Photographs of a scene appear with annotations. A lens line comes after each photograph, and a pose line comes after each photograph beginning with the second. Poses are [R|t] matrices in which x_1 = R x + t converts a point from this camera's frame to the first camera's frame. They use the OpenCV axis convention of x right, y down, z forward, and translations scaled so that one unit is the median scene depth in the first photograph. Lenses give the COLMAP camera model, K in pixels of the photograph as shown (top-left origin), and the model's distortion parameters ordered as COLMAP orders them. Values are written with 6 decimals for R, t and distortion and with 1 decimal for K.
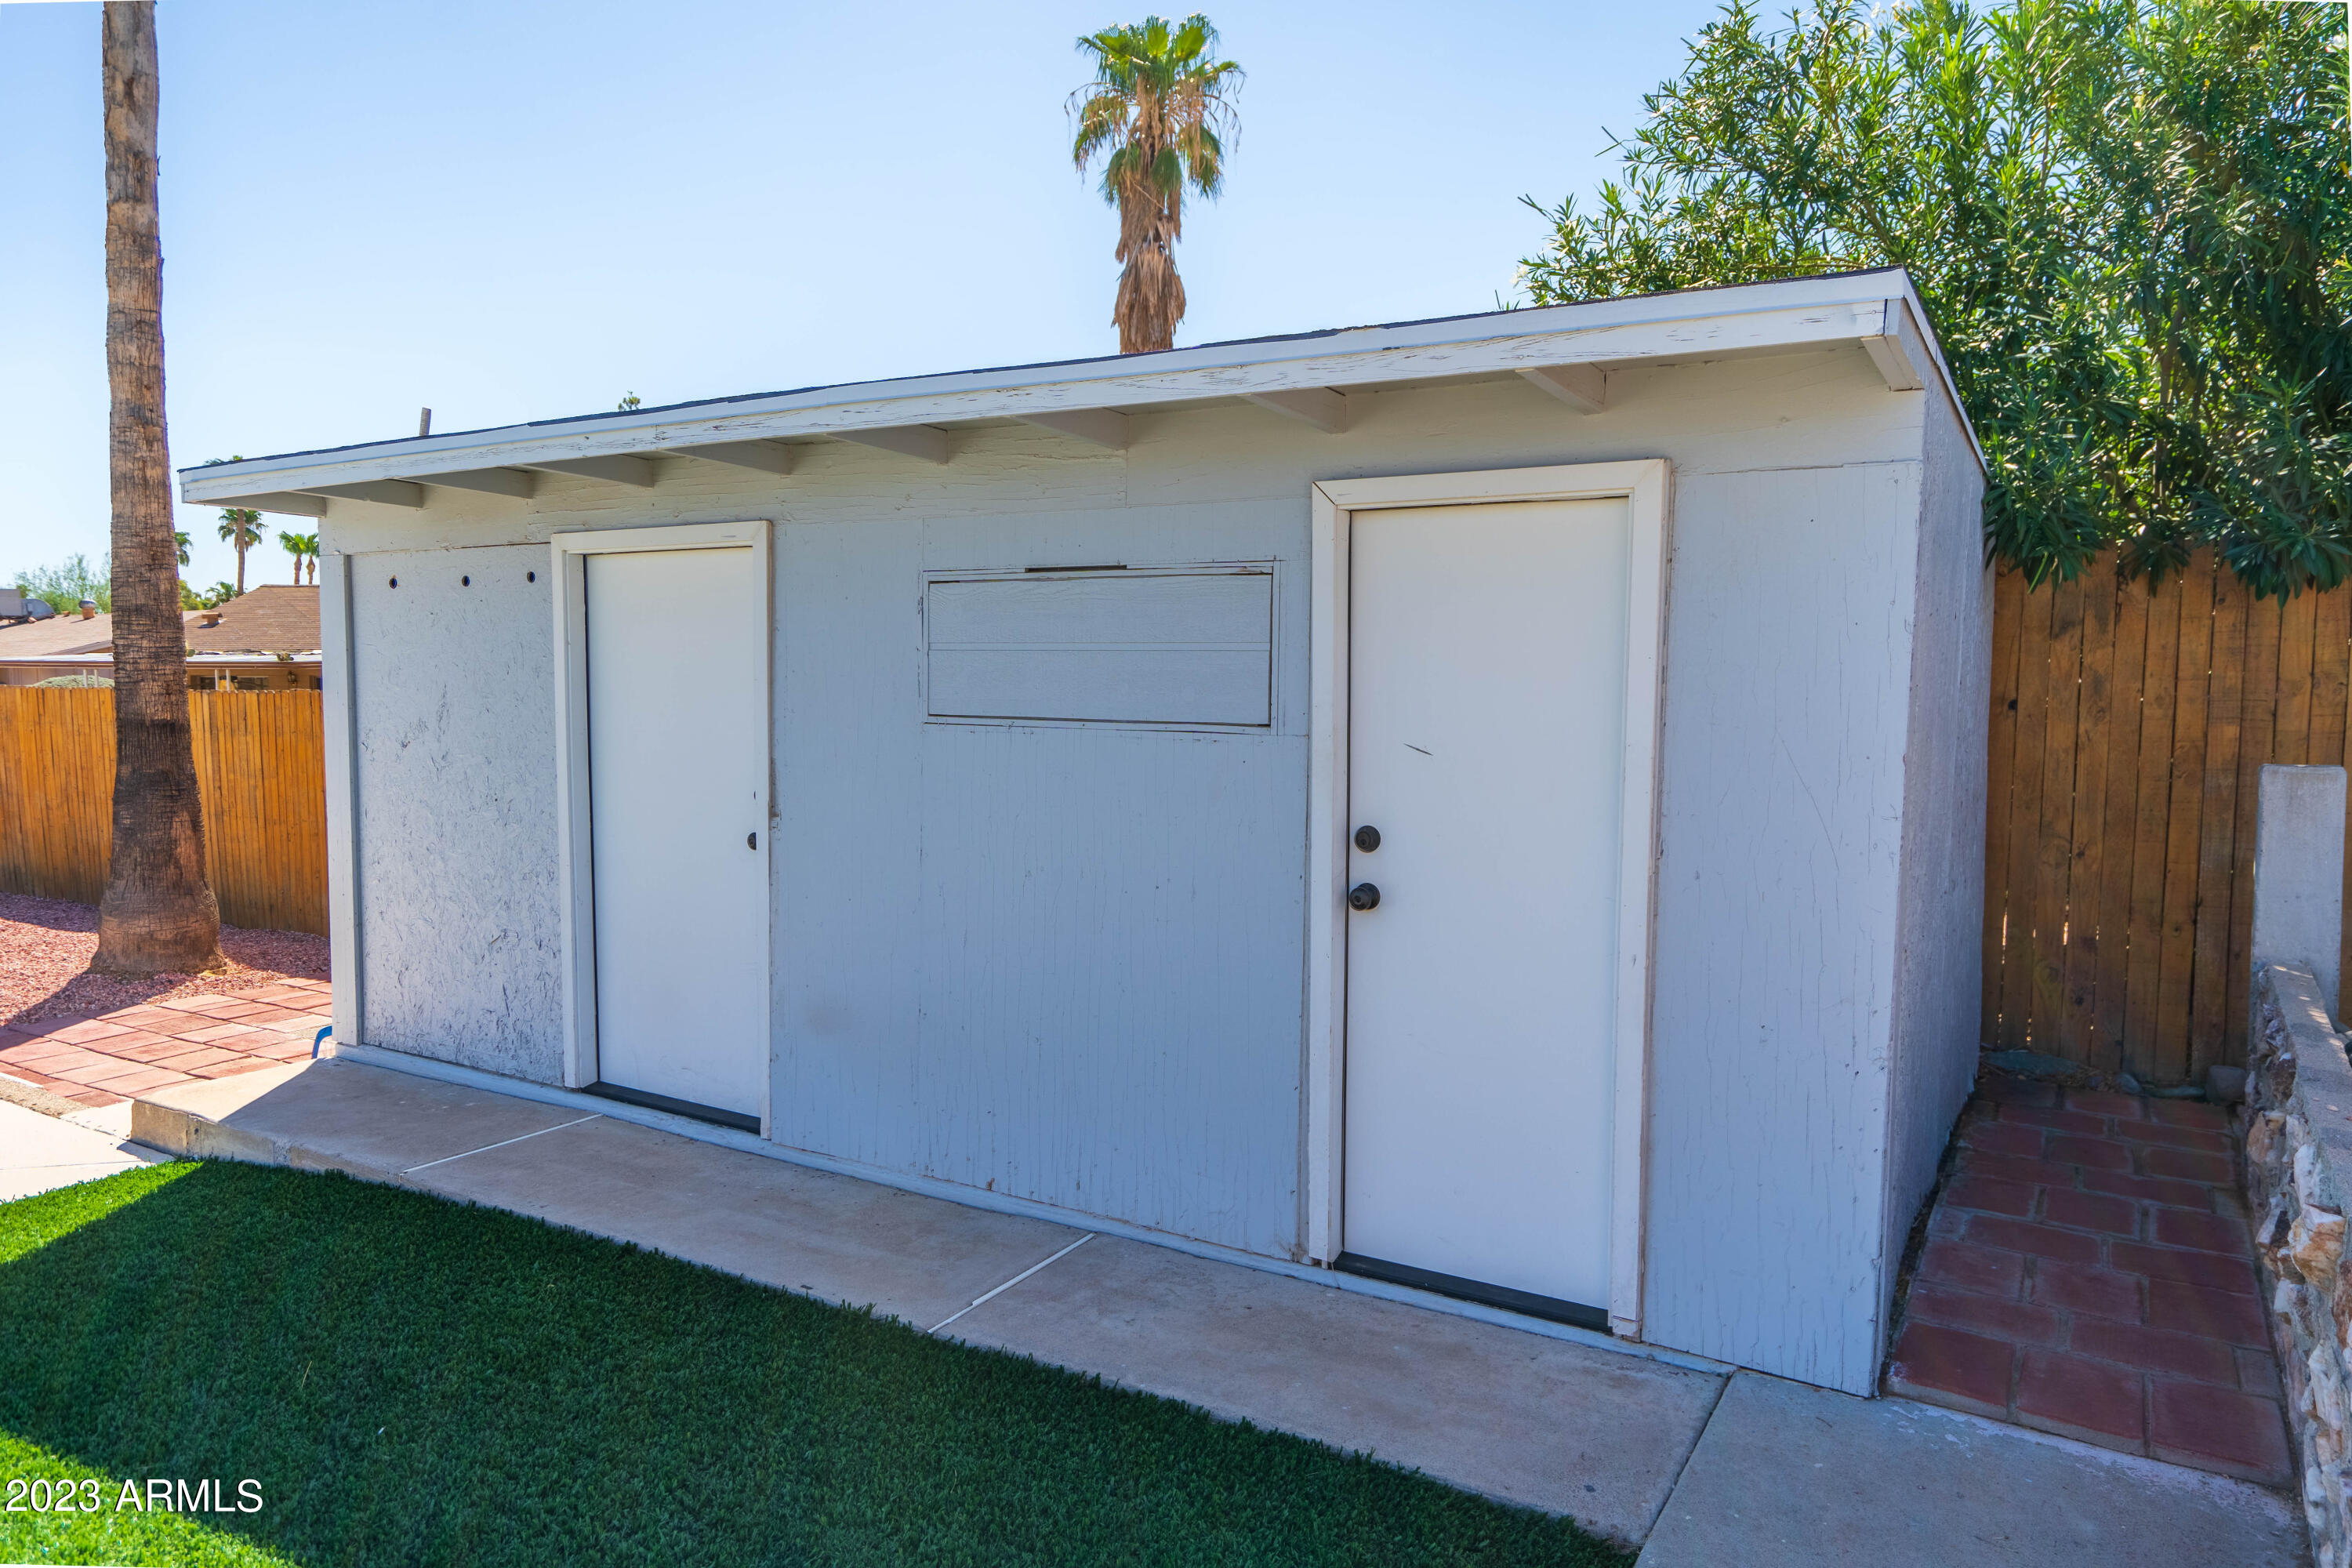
lens RADIAL K [[1596.3, 0, 1176.0], [0, 1596.3, 784.0], [0, 0, 1]] dist [-0.000406, 0.000609]
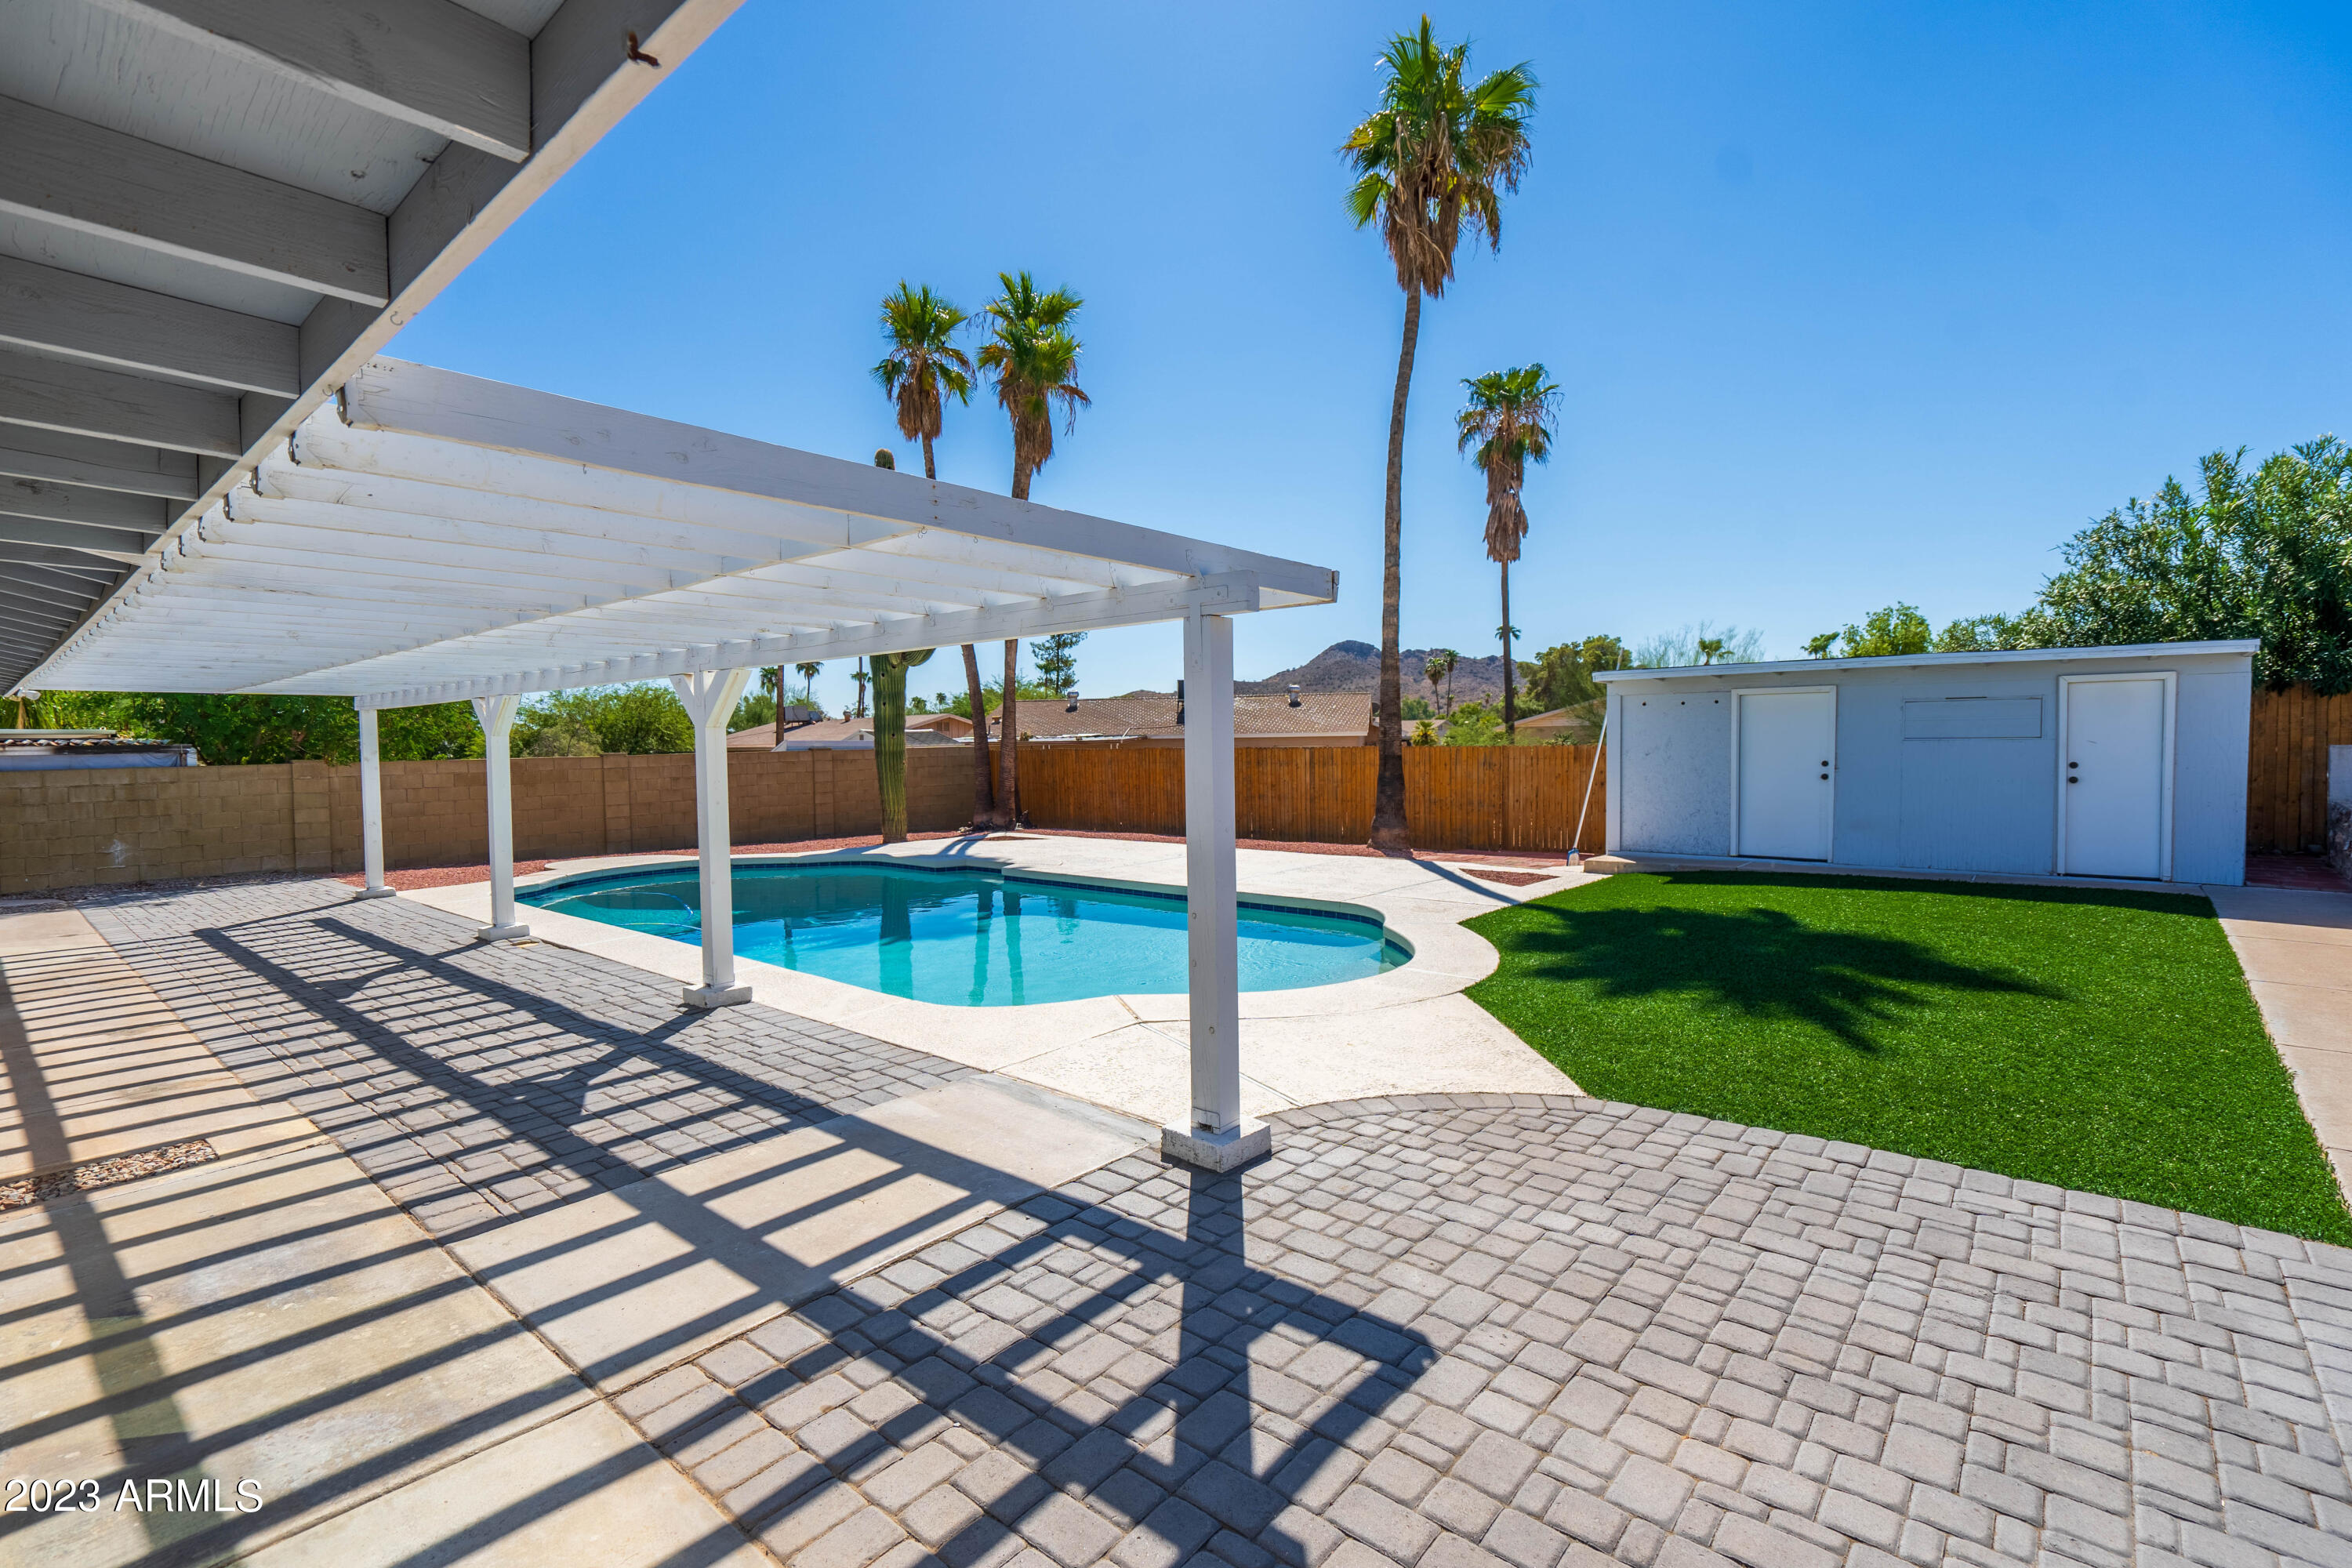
lens RADIAL K [[1098.5, 0, 1176.0], [0, 1098.5, 784.0], [0, 0, 1]] dist [0.000123, -0.000071]
pose [[0.986552, -0.010910, -0.163082, -1.144535], [0.005086, 0.999336, -0.036091, 0.117524], [0.163368, 0.034776, 0.985952, -1.436133]]
